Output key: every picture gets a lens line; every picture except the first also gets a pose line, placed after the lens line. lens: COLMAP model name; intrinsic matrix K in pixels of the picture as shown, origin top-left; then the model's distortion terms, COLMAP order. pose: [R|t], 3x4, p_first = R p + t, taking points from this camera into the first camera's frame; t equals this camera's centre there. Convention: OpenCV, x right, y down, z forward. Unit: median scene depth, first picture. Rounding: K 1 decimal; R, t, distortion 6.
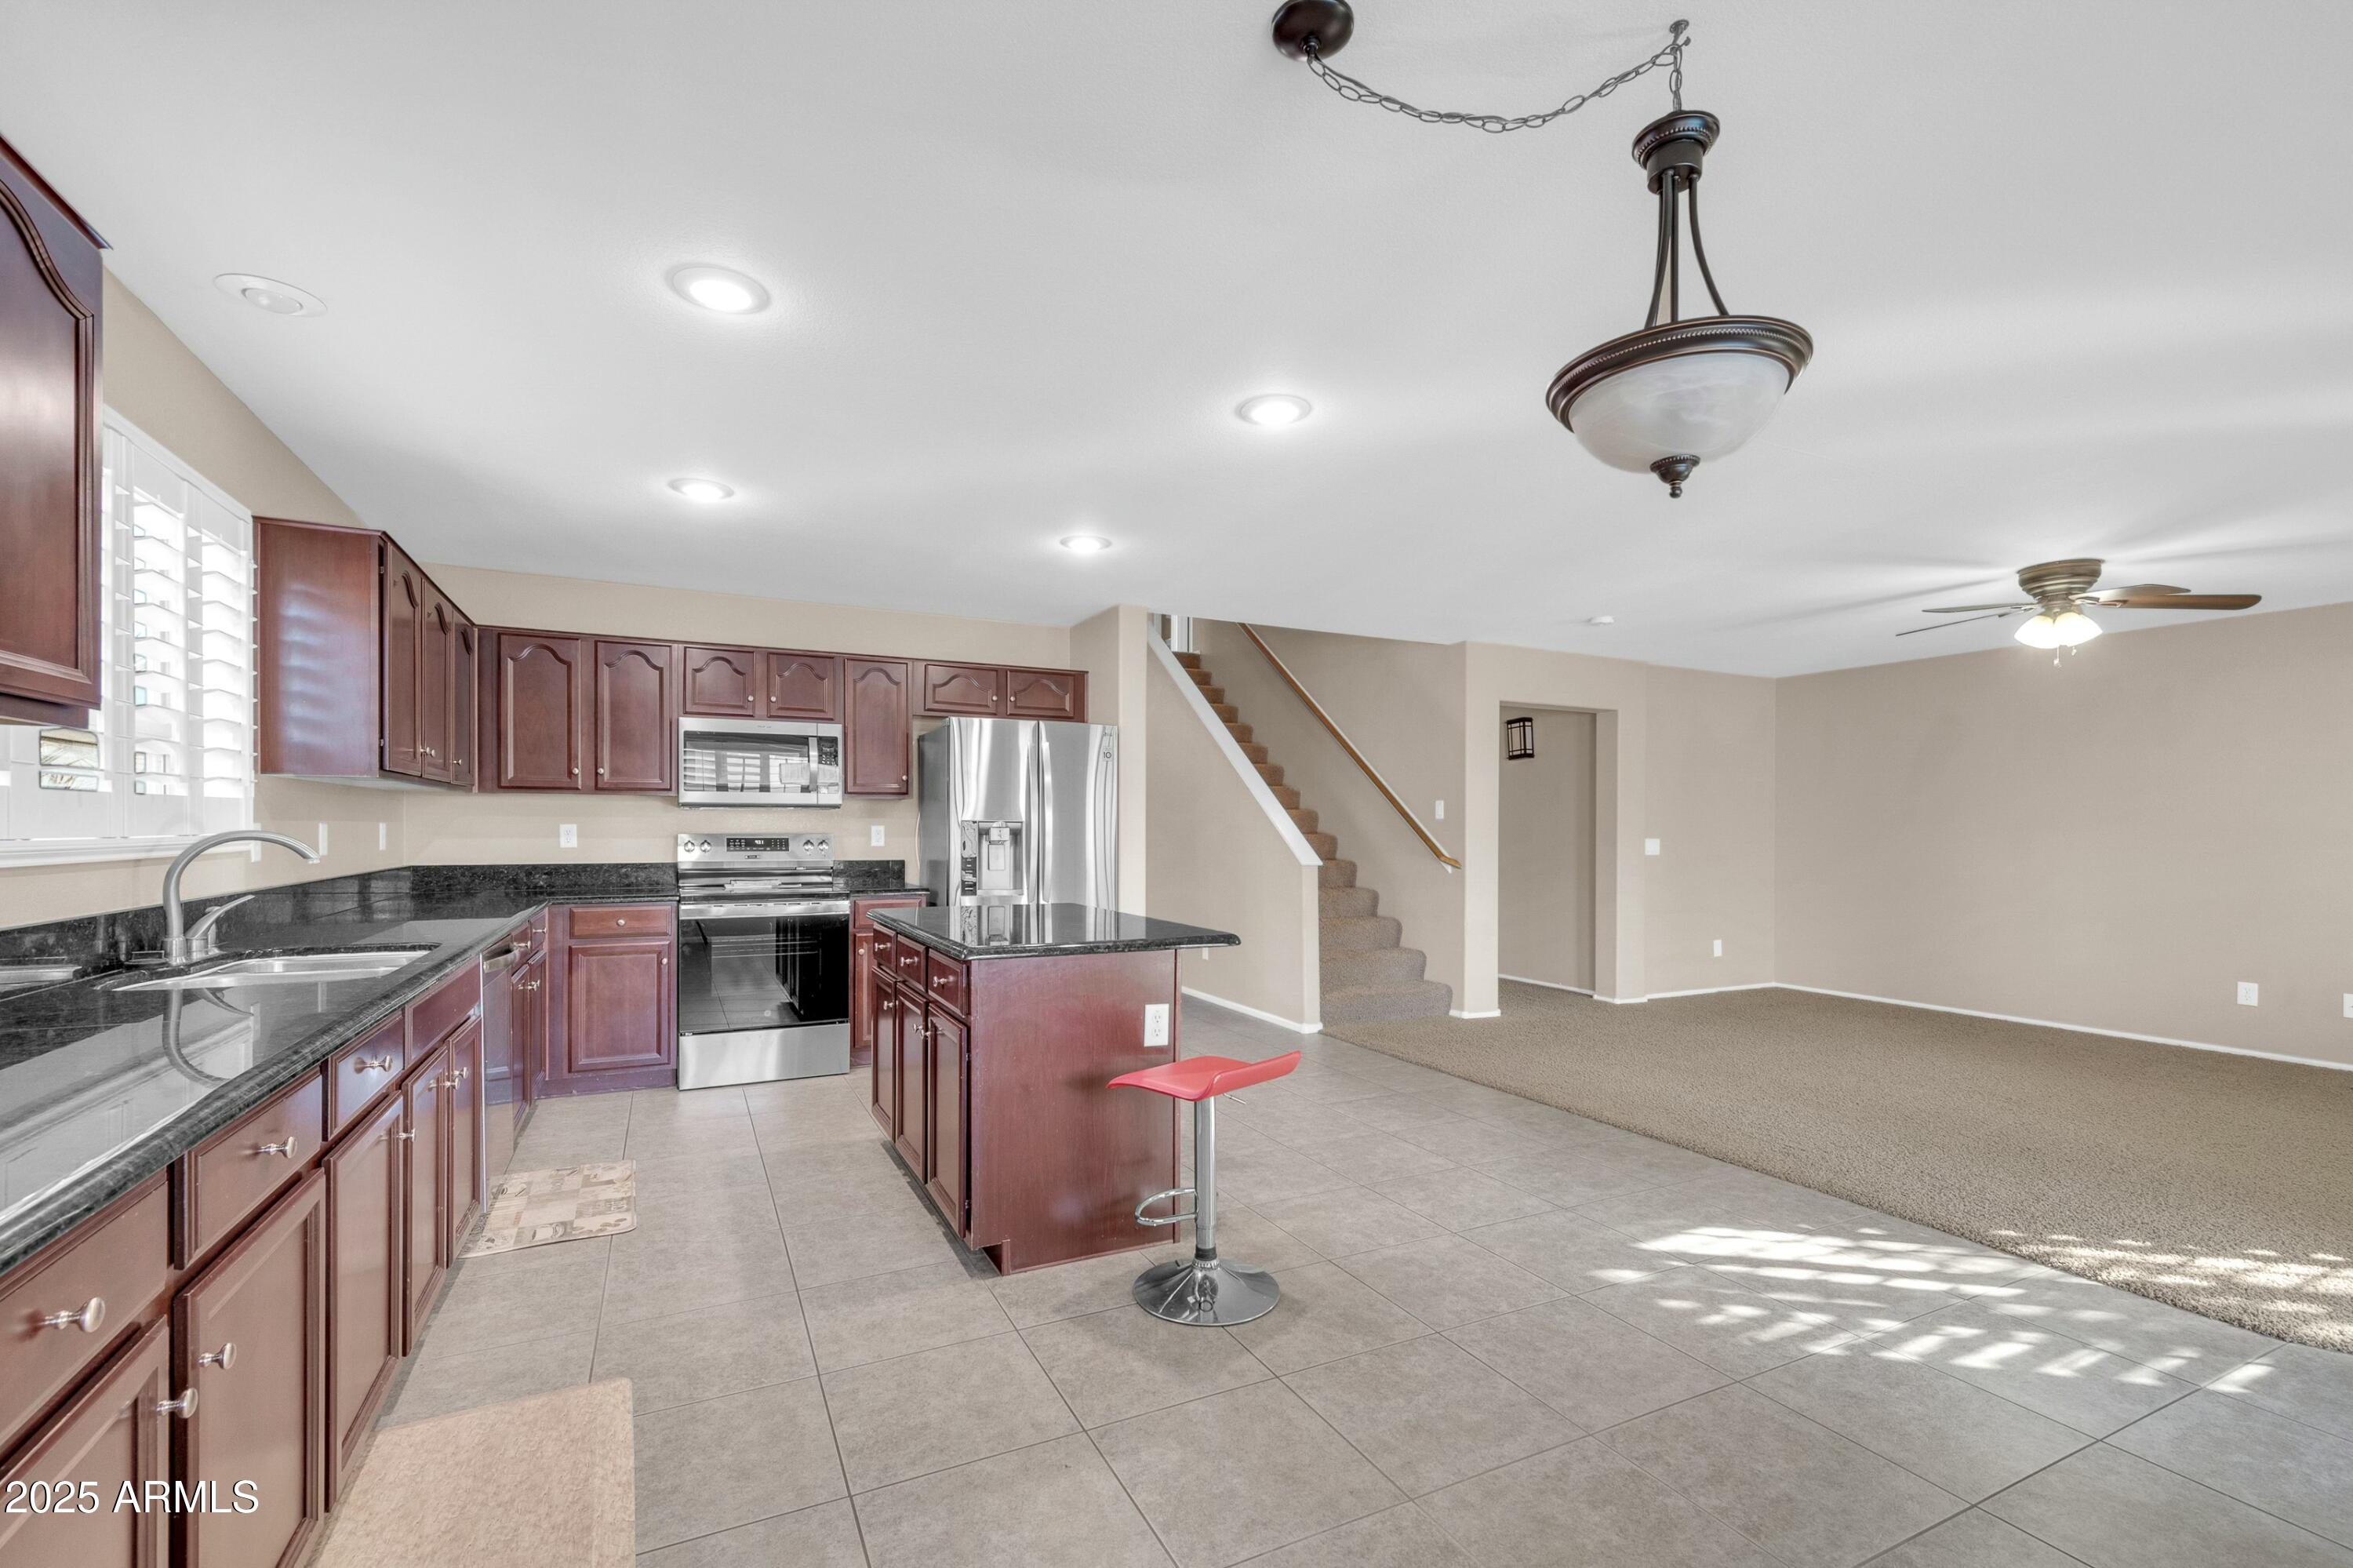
lens RADIAL K [[1017.5, 0, 1172.6], [0, 1017.5, 826.5], [0, 0, 1]] dist [0.001621, 0.000064]
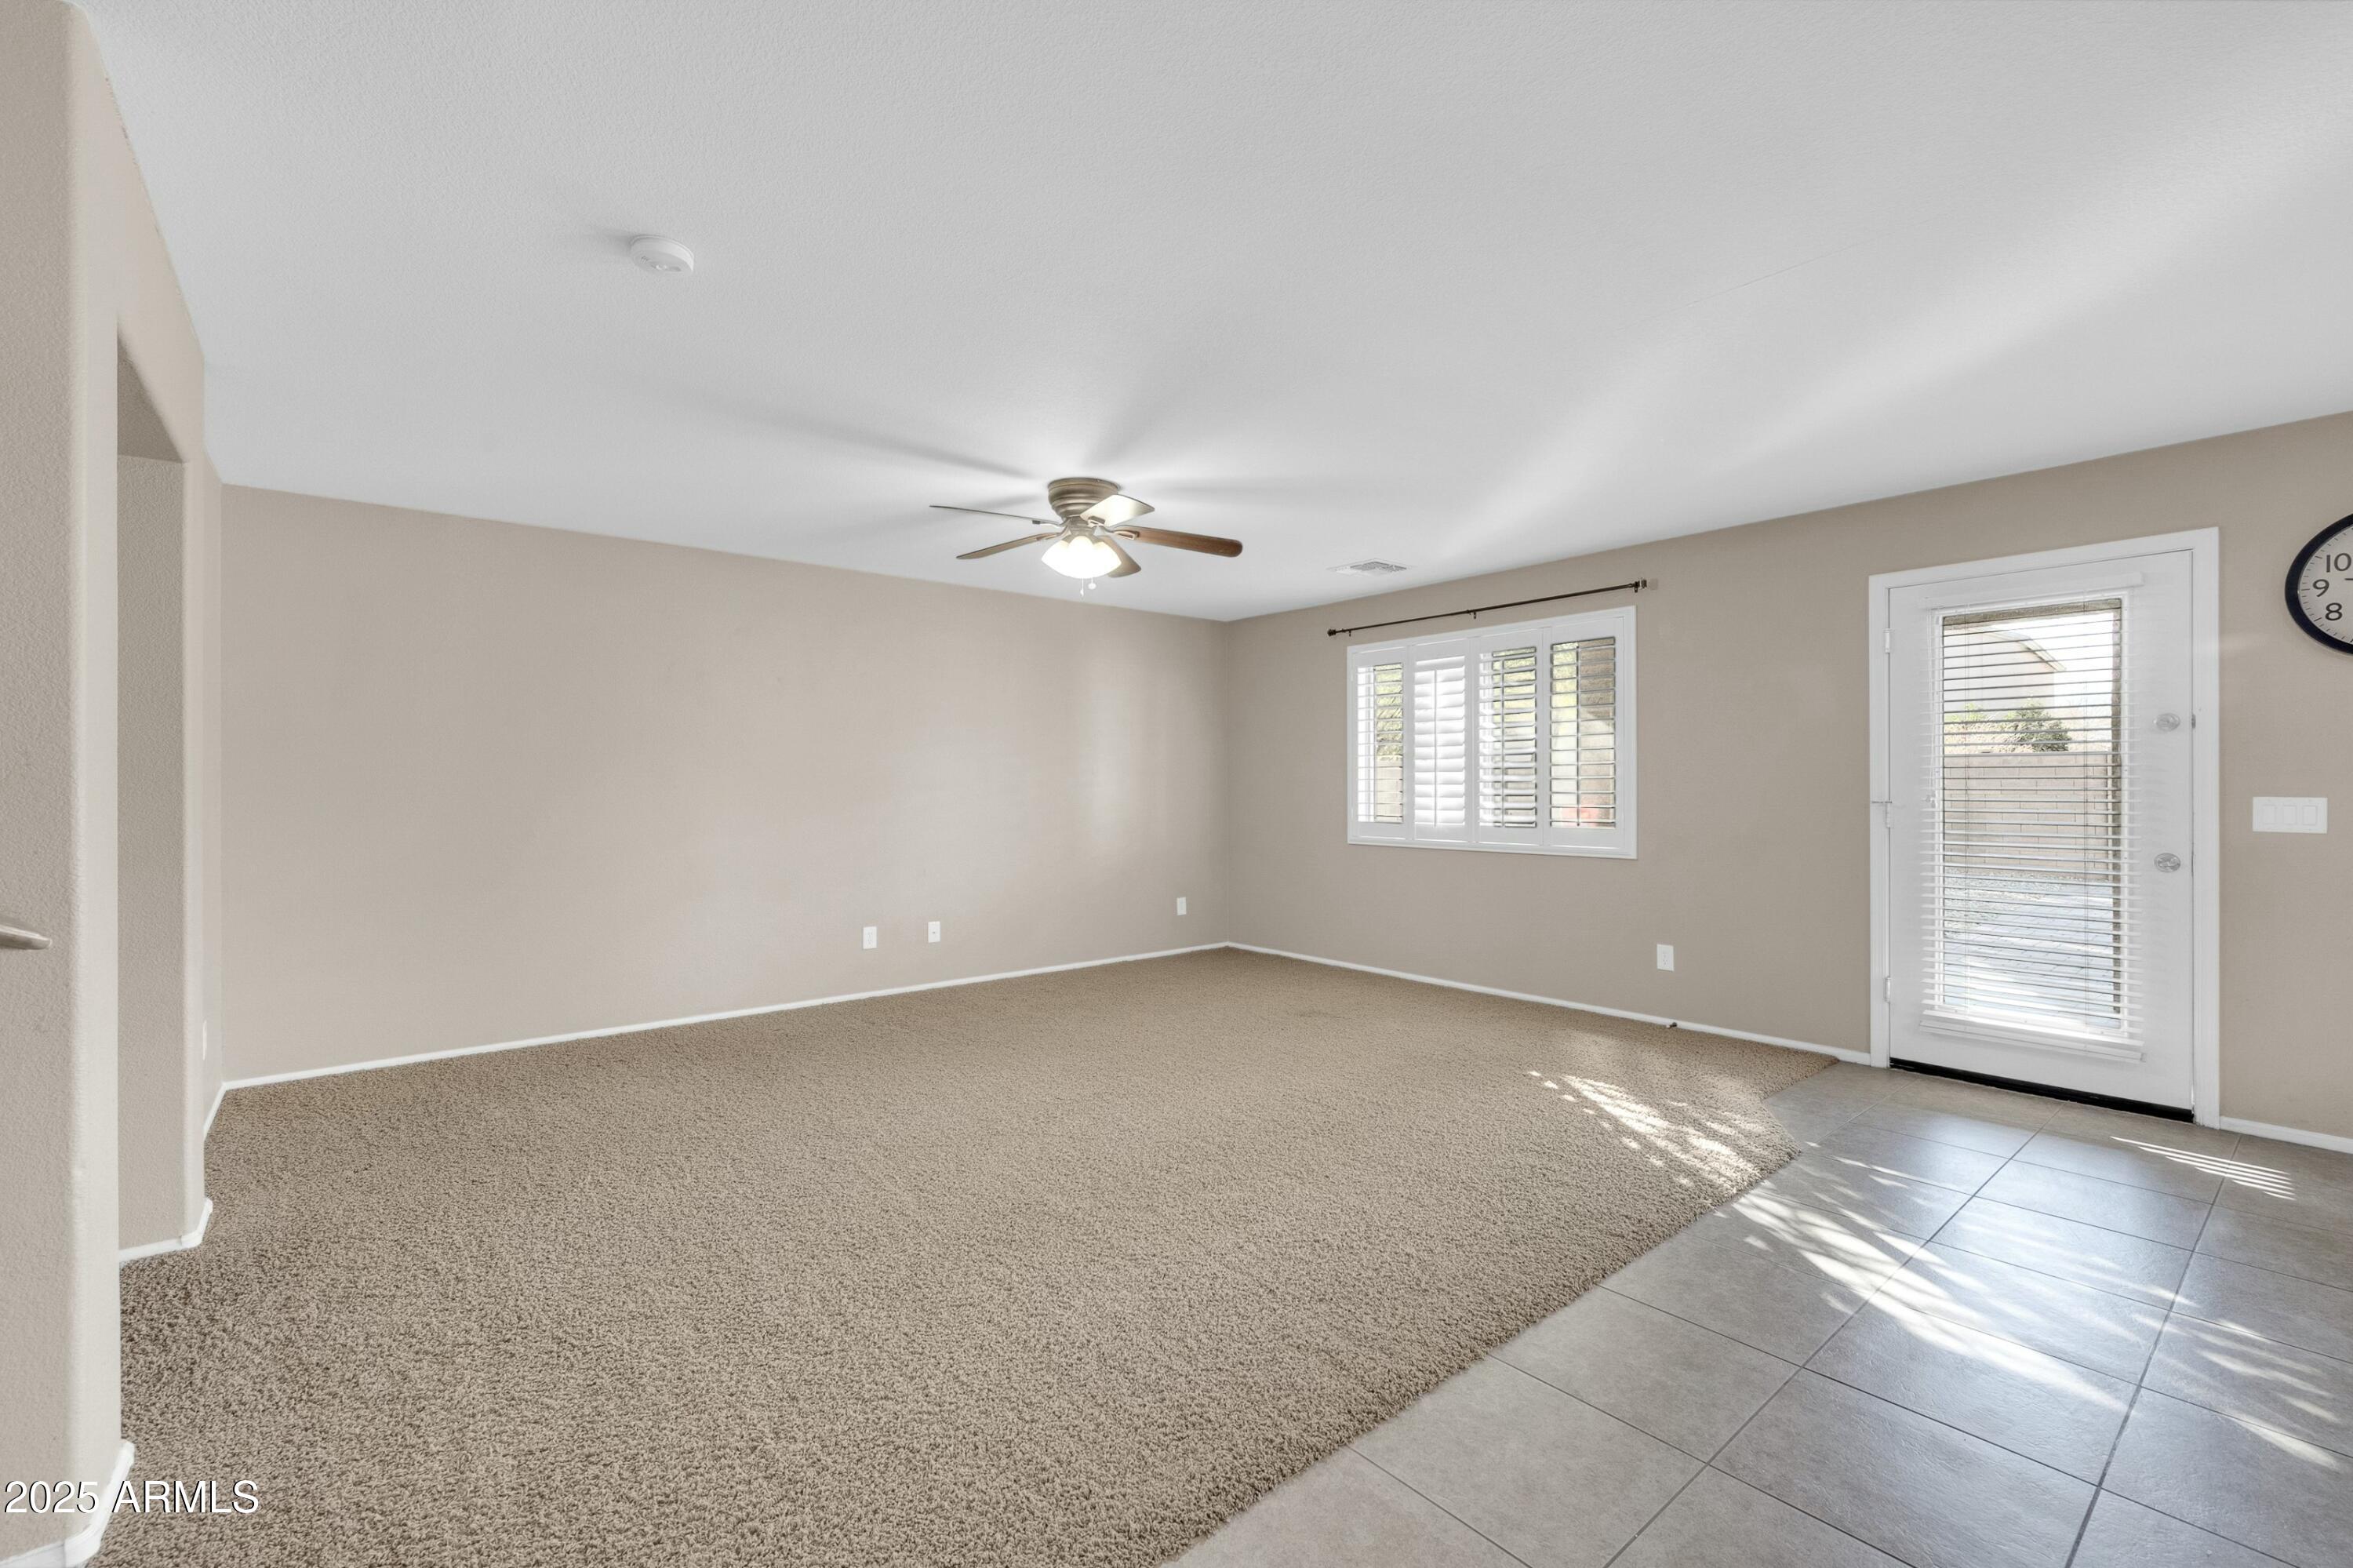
lens RADIAL K [[996.2, 0, 1176.5], [0, 996.2, 784.0], [0, 0, 1]] dist [0.000165, 0.000271]
pose [[-0.231832, -0.004847, 0.972744, -0.007523], [-0.005178, 0.999980, 0.003749, 0.002813], [-0.972742, -0.004168, -0.231852, 1.537118]]
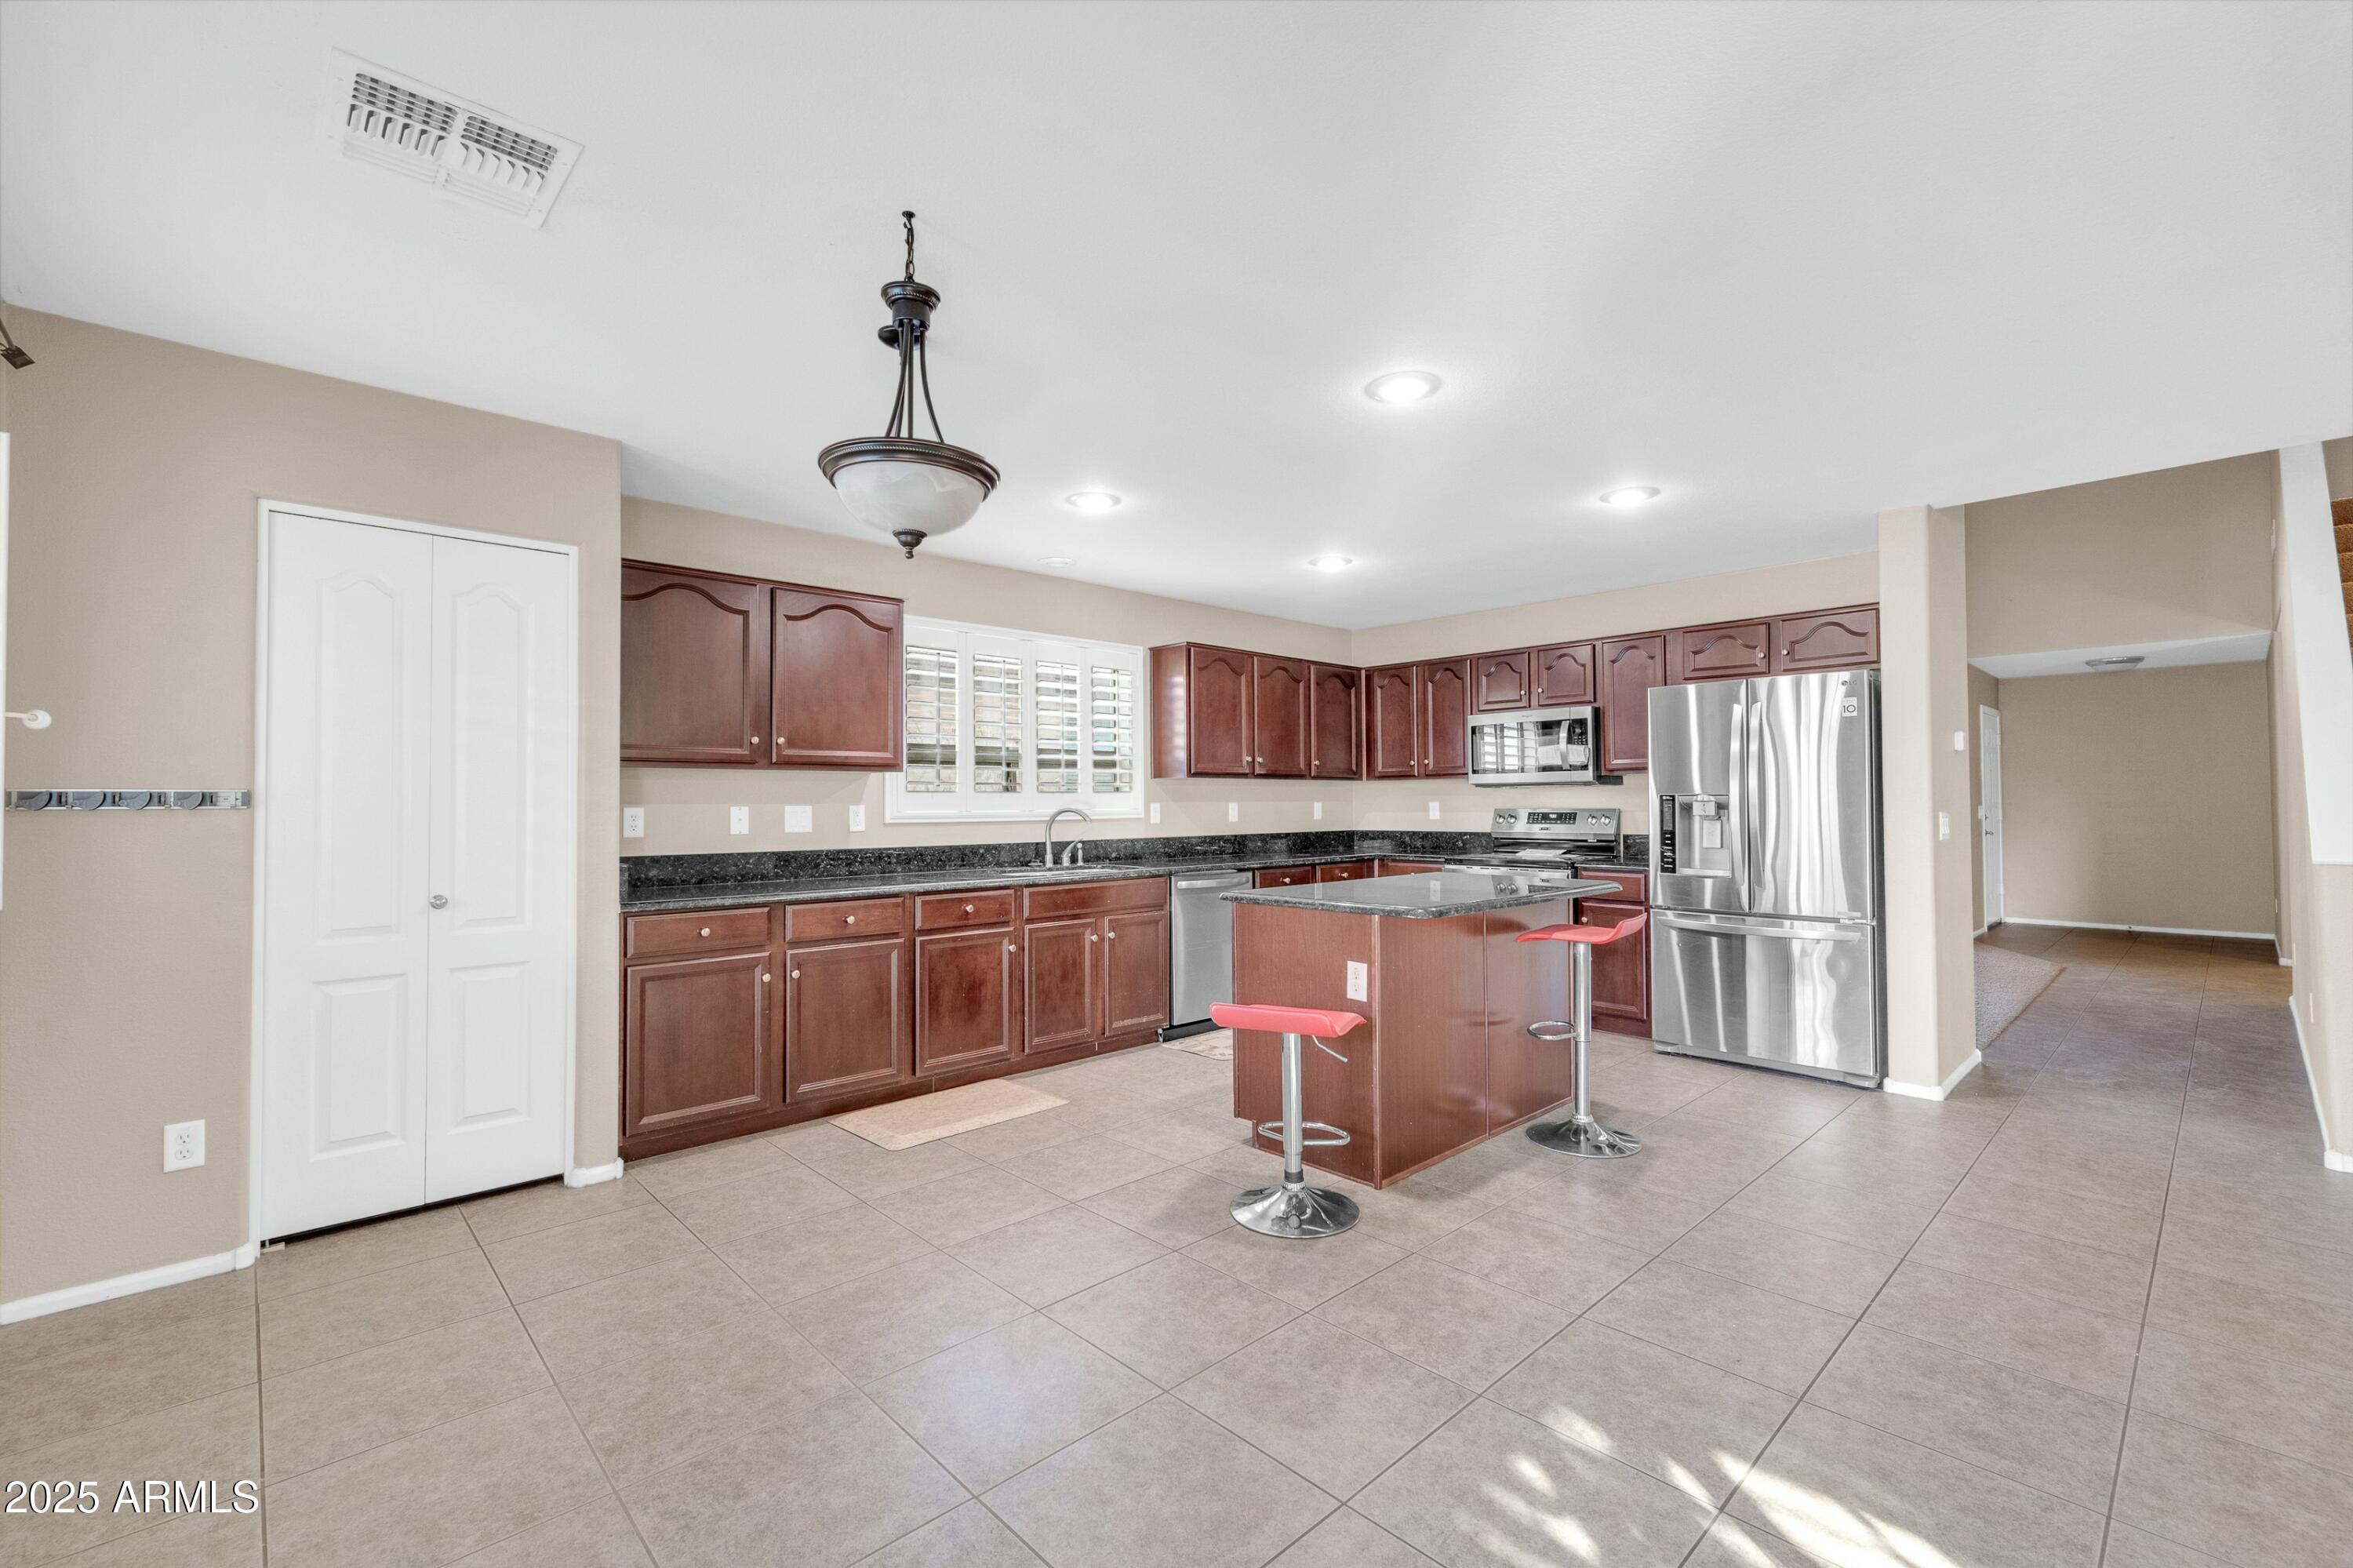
lens RADIAL K [[996.2, 0, 1176.5], [0, 996.2, 784.0], [0, 0, 1]] dist [0.000165, 0.000271]
pose [[0.292208, -0.024145, -0.956050, 0.843350], [0.010026, 0.999704, -0.022183, 0.000280], [0.956302, -0.003103, 0.292364, 0.429526]]
